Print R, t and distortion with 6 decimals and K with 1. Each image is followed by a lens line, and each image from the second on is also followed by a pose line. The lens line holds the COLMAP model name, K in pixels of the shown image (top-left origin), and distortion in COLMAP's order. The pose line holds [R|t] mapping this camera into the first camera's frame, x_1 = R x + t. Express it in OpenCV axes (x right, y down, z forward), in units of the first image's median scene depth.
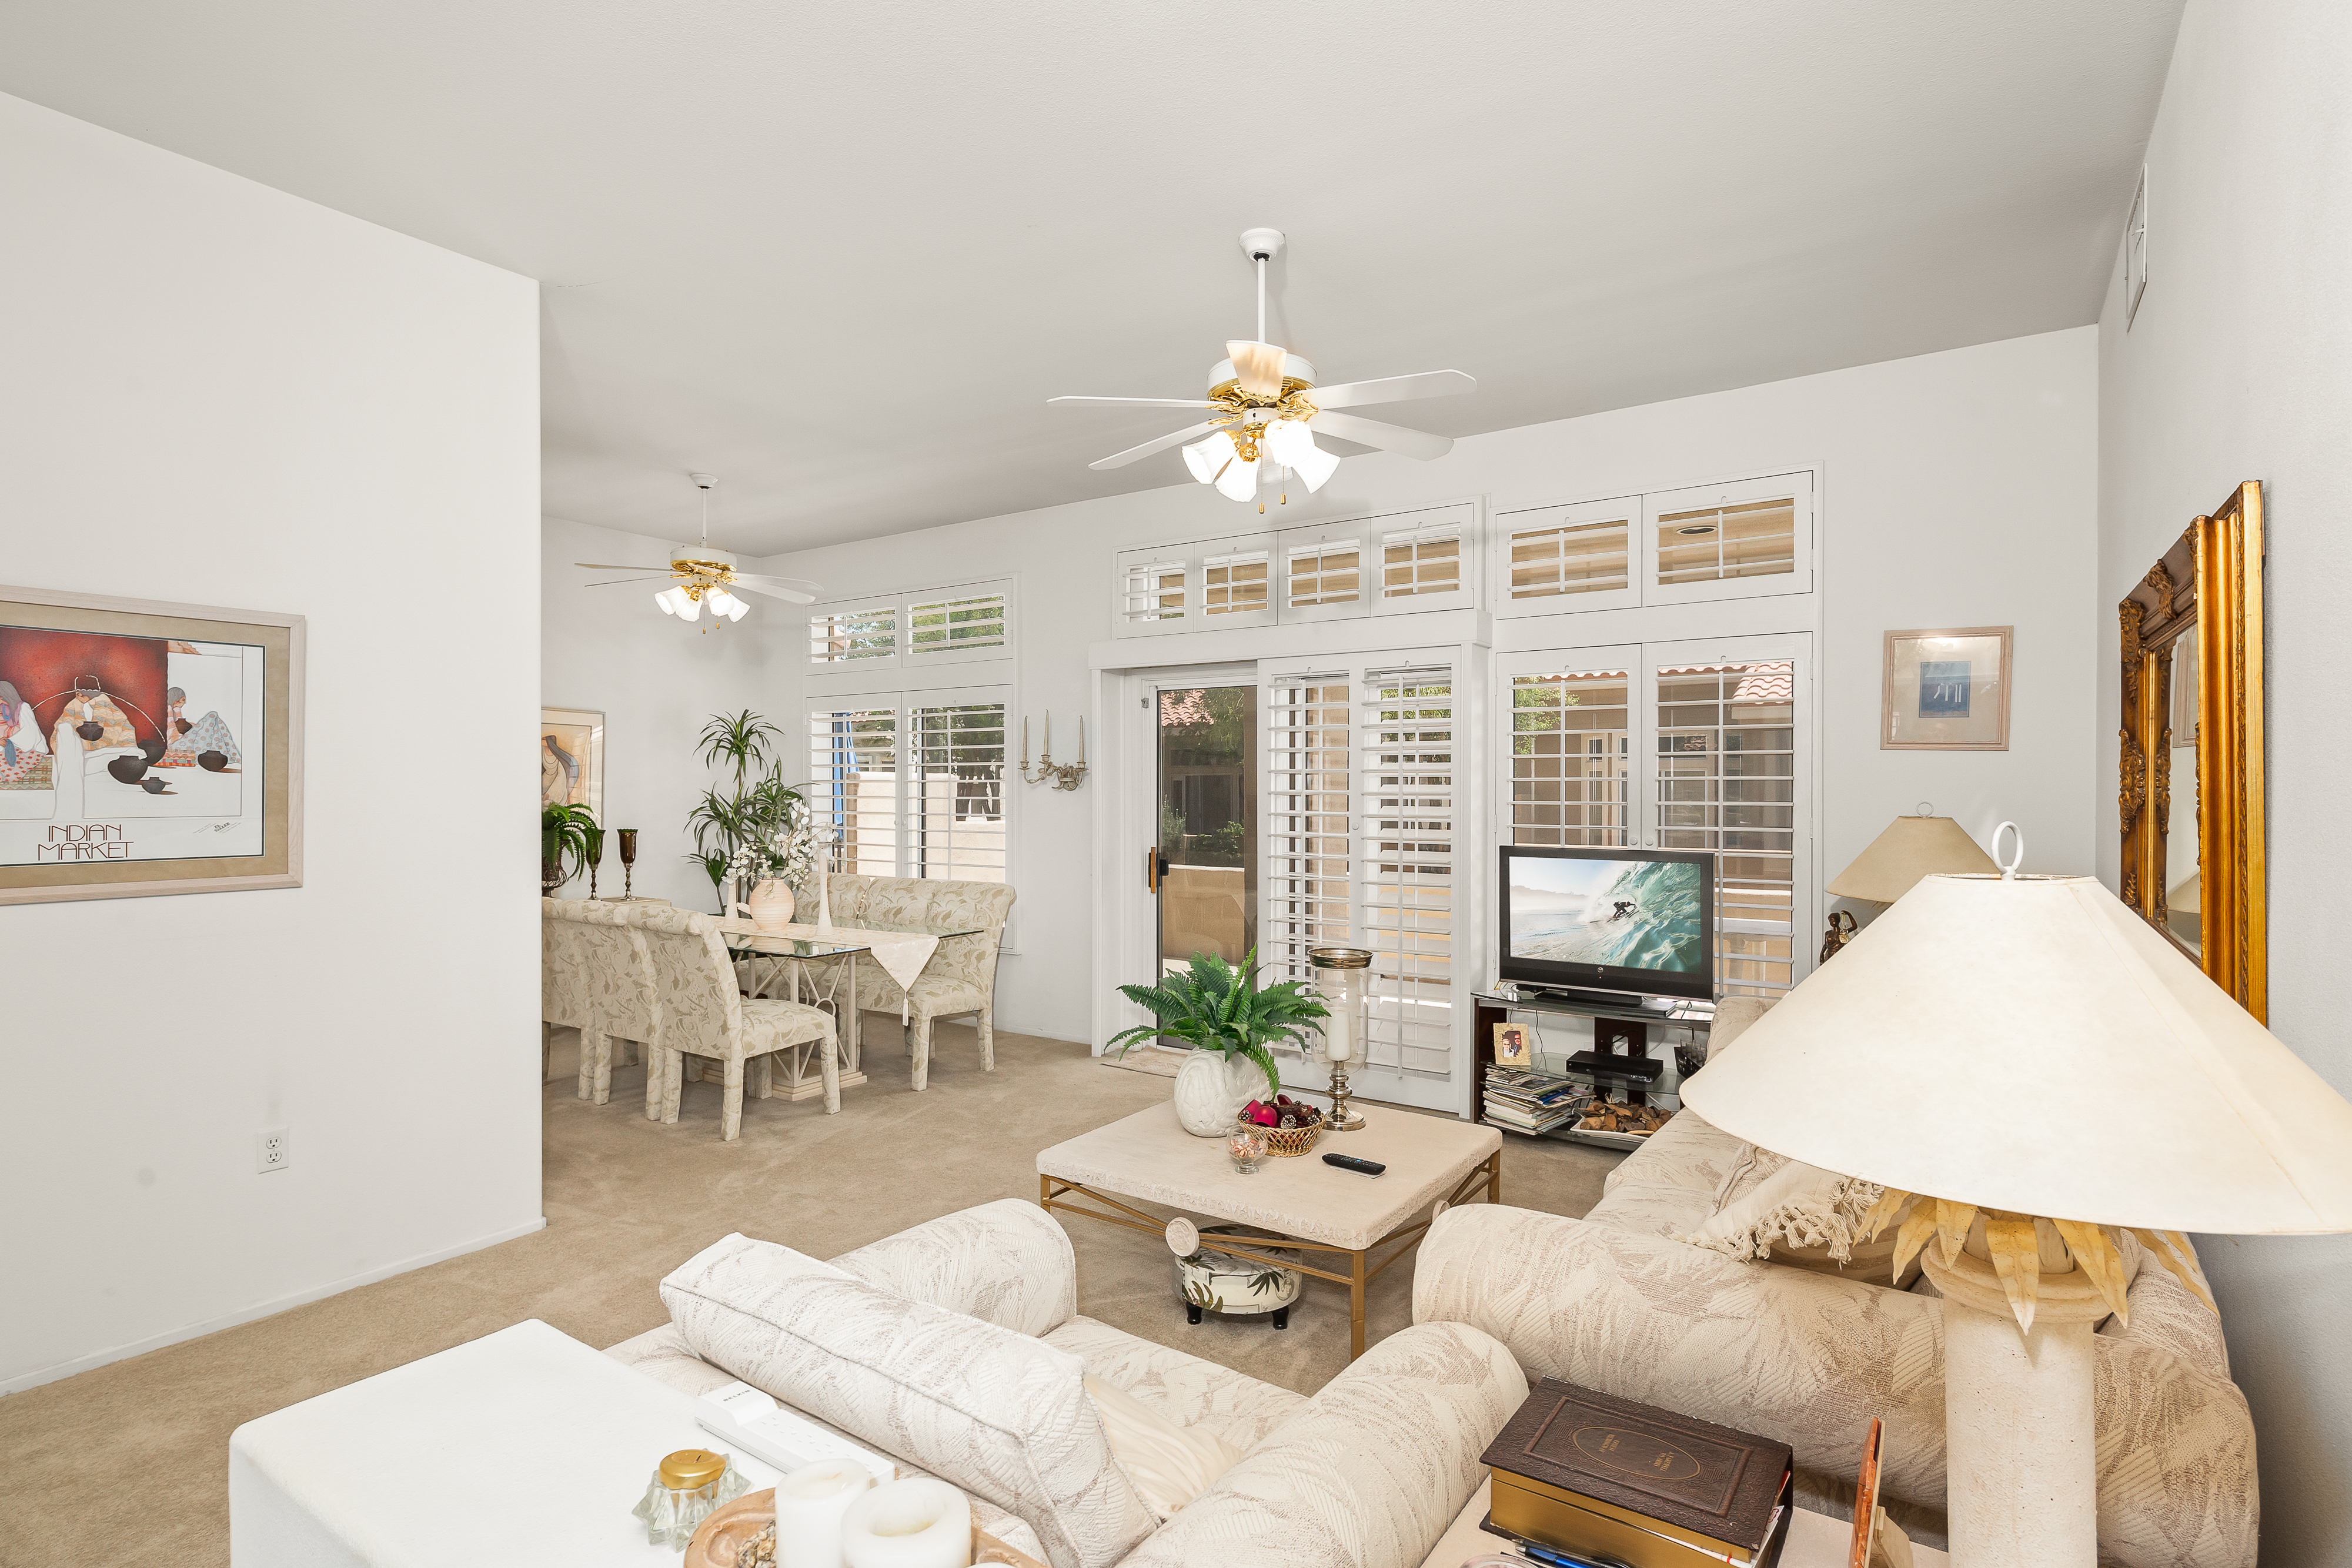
lens RADIAL K [[1181.1, 0, 1176.0], [0, 1181.1, 784.0], [0, 0, 1]] dist [0.001598, 0.000423]
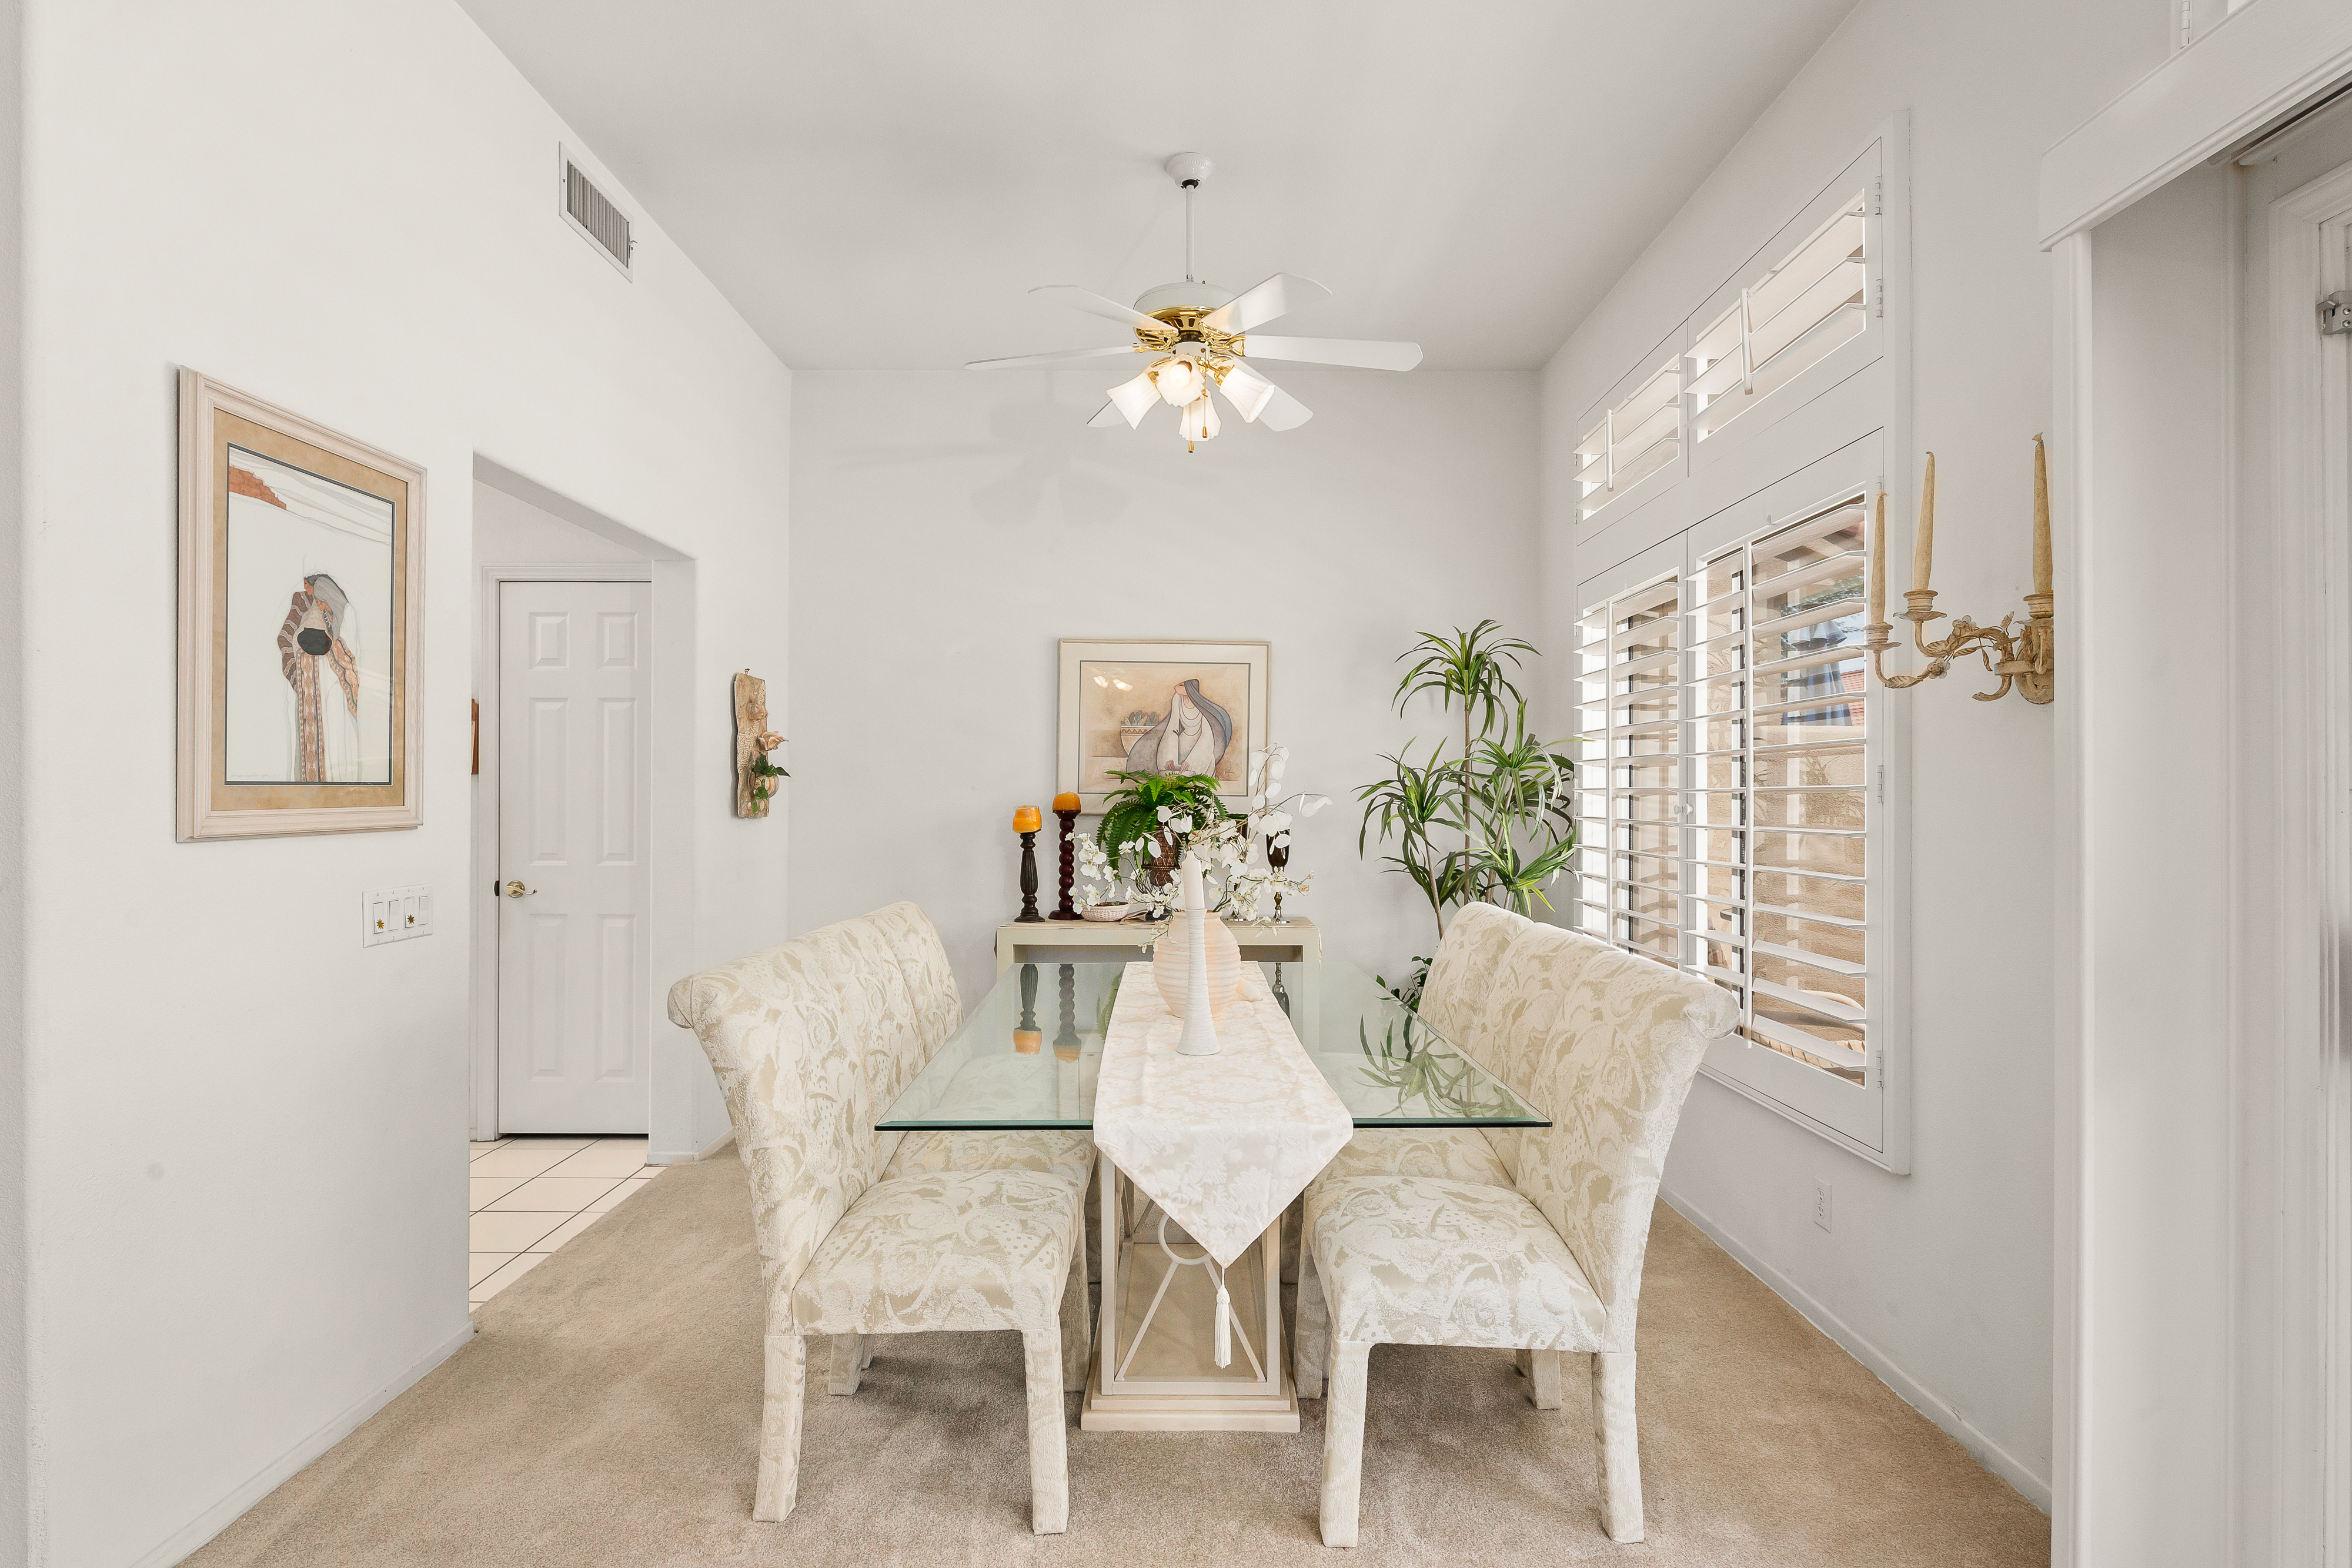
lens RADIAL K [[1181.1, 0, 1176.0], [0, 1181.1, 784.0], [0, 0, 1]] dist [0.001598, 0.000423]
pose [[0.567836, -0.009968, -0.823081, 0.056744], [-0.000914, 0.999918, -0.012740, 0.045422], [0.823141, 0.007986, 0.567780, 0.920480]]
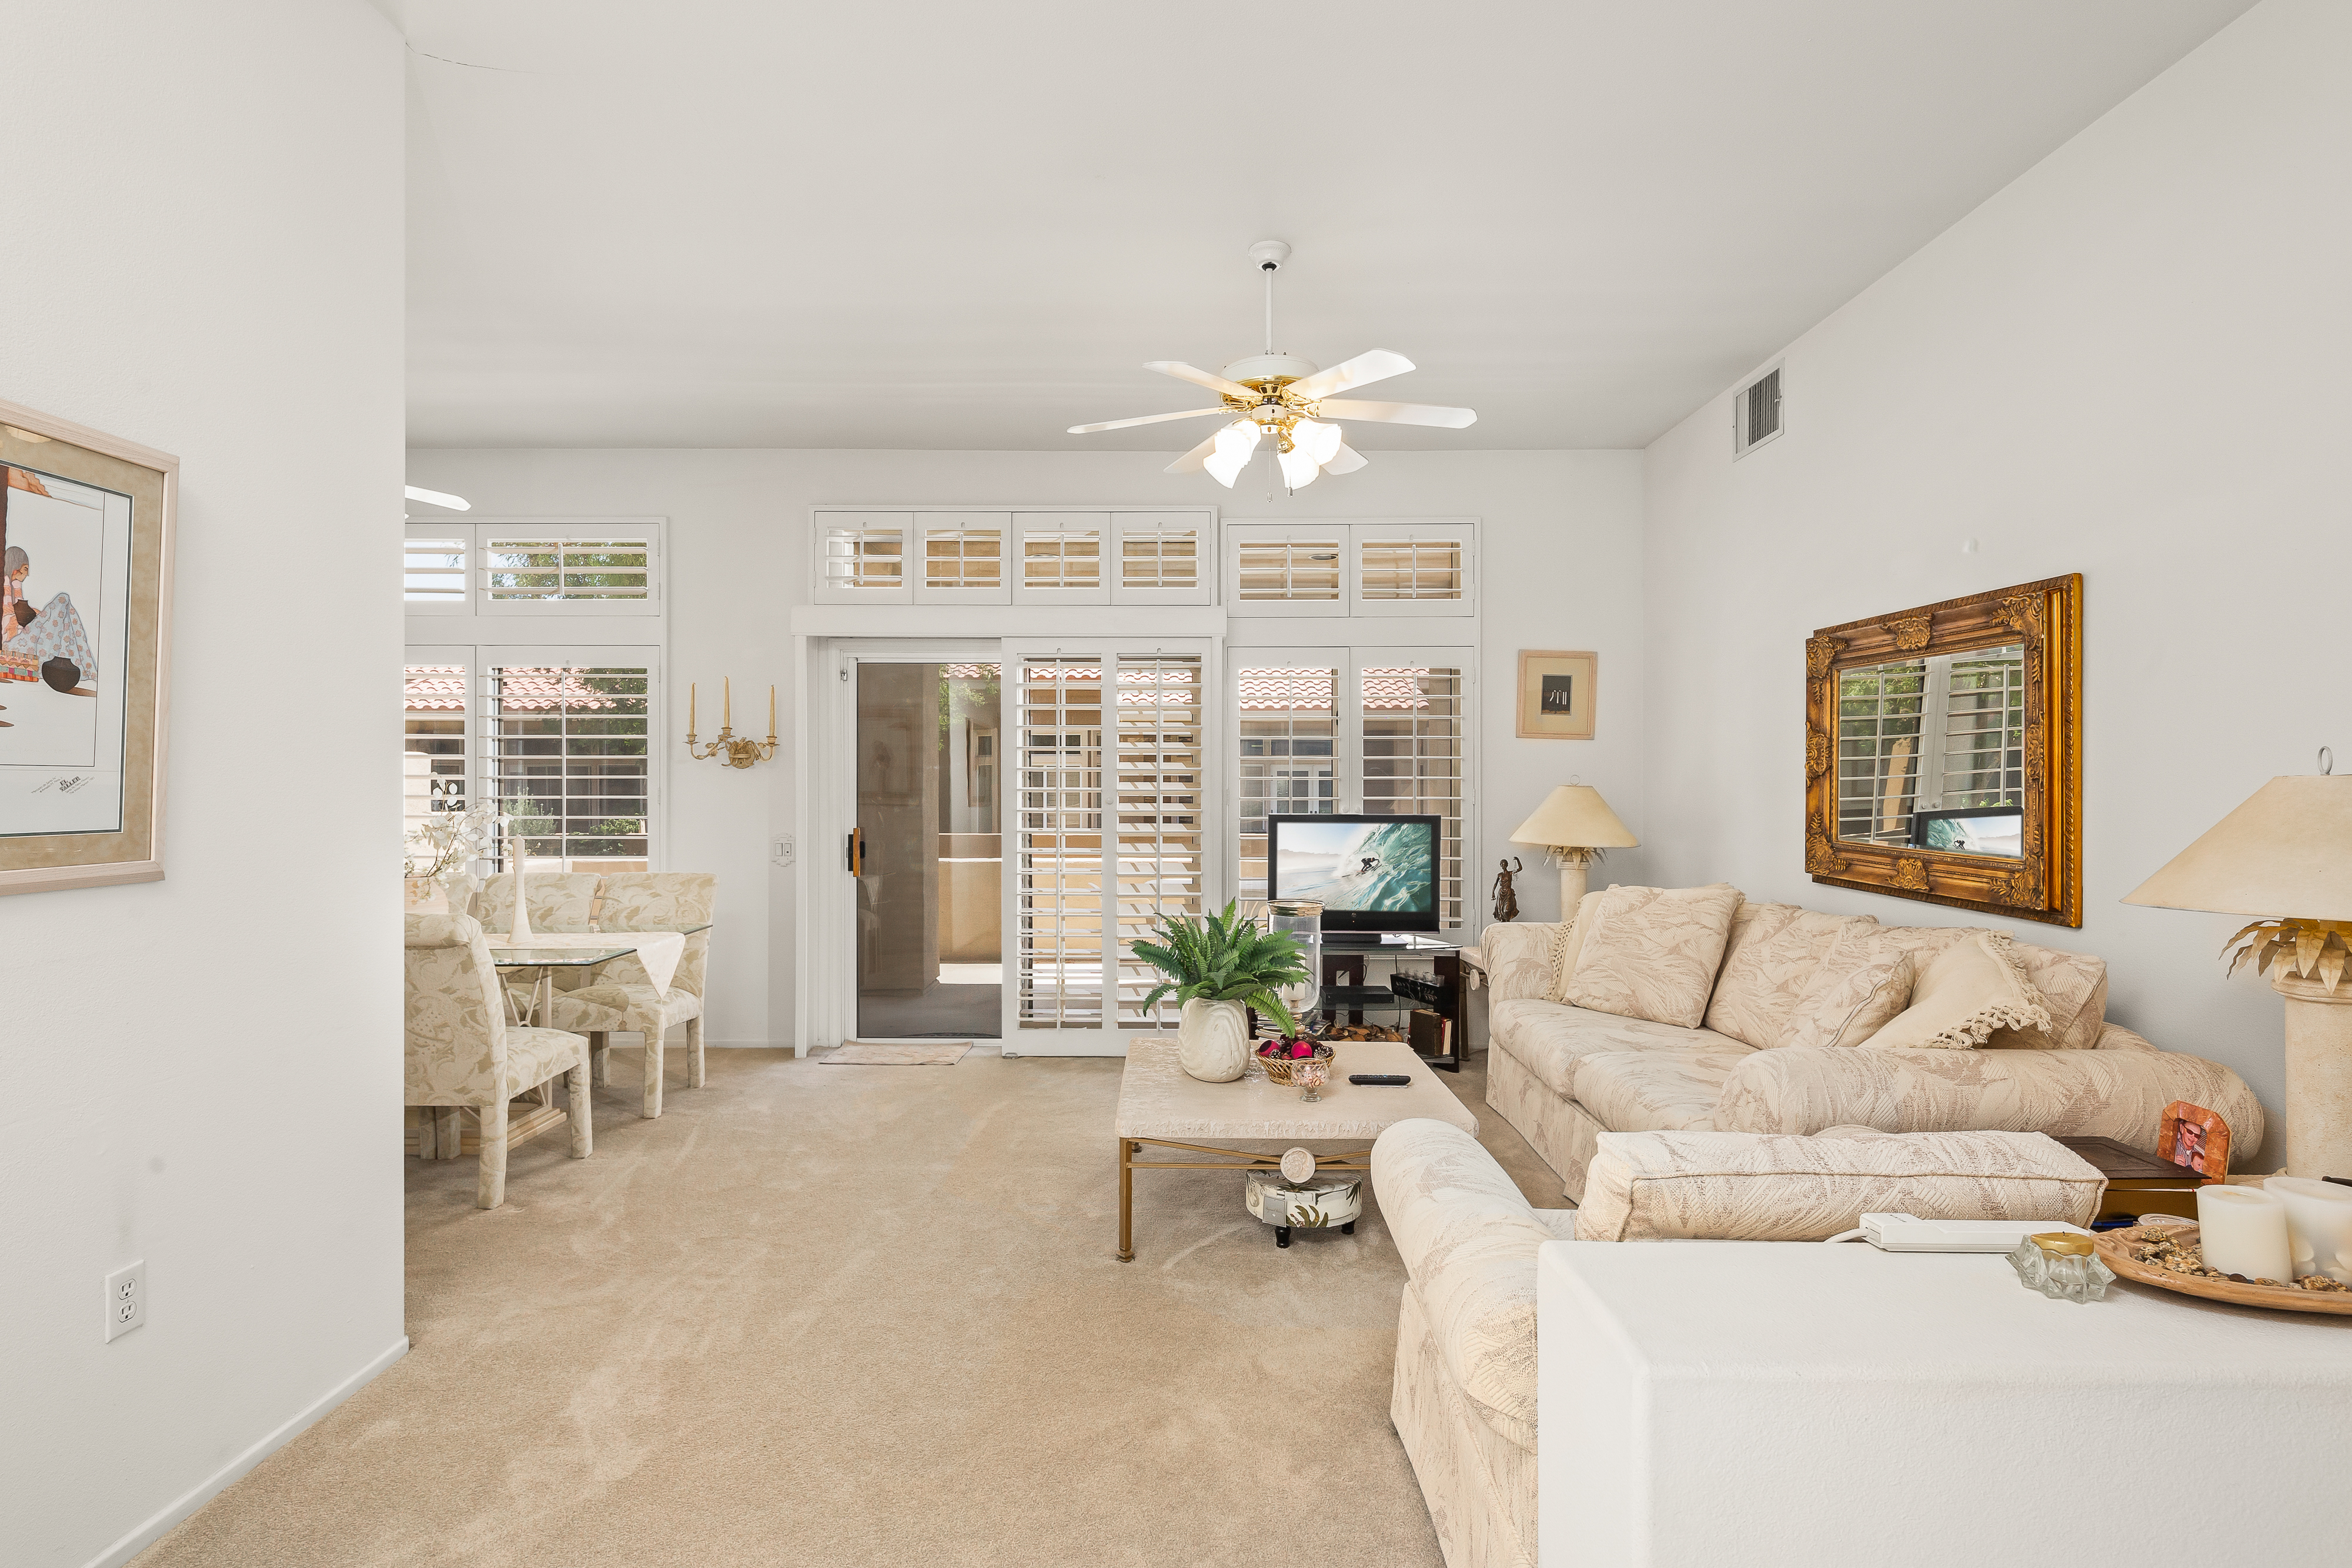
lens RADIAL K [[1163.2, 0, 1176.0], [0, 1163.2, 784.0], [0, 0, 1]] dist [0.001222, -0.000061]
pose [[0.827347, 0.001960, 0.561688, -0.455755], [-0.002726, 0.999996, 0.000524, 0.023480], [-0.561685, -0.001965, 0.827349, 0.123404]]
